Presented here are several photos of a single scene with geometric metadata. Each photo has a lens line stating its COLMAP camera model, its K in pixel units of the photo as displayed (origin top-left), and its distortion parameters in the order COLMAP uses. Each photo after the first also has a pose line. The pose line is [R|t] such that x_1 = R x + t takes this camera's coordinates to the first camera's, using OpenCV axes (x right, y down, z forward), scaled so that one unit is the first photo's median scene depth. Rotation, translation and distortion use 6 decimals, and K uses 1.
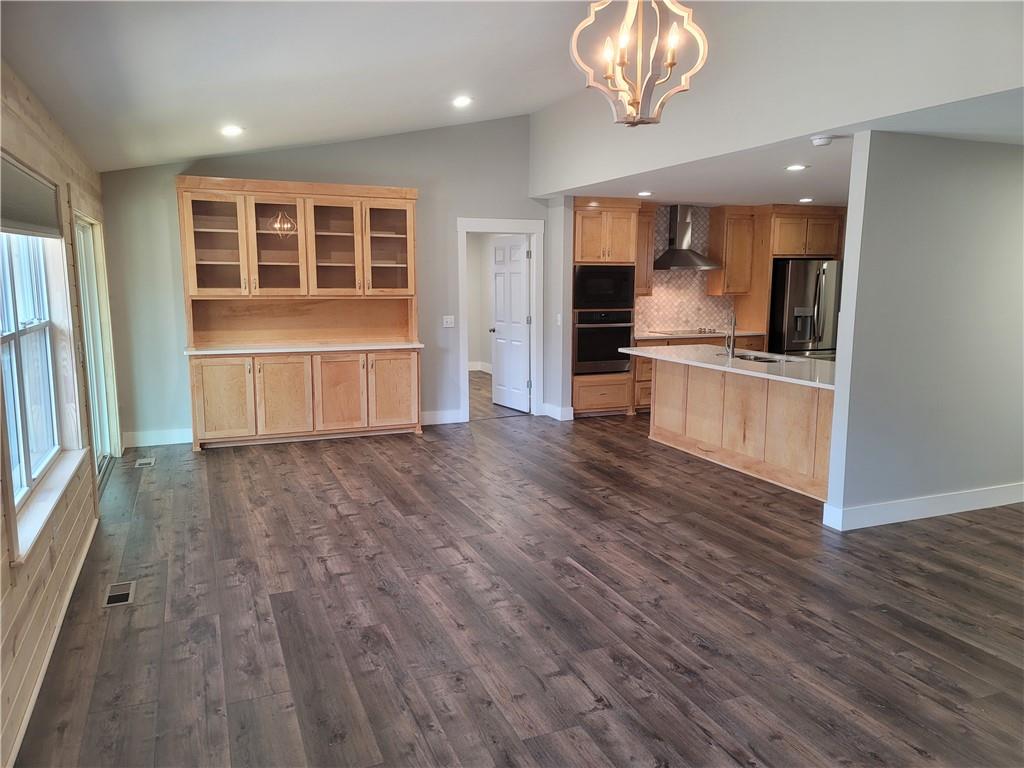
lens RADIAL K [[744.7, 0, 512.7], [0, 744.7, 386.3], [0, 0, 1]] dist [0.076220, -0.057223]
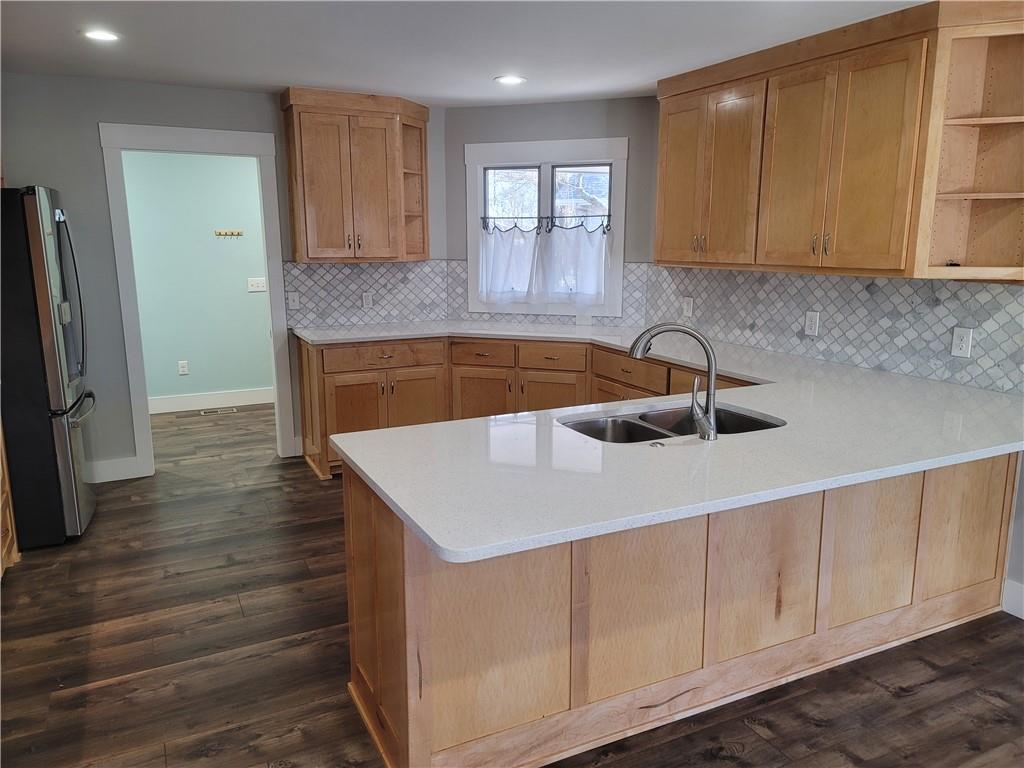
lens RADIAL K [[744.7, 0, 503.0], [0, 744.7, 378.4], [0, 0, 1]] dist [0.076220, -0.057223]
pose [[-0.049979, -0.194003, 0.979727, -0.075060], [0.150428, 0.968300, 0.199414, -0.158205], [-0.987357, 0.157345, -0.019211, 1.086428]]
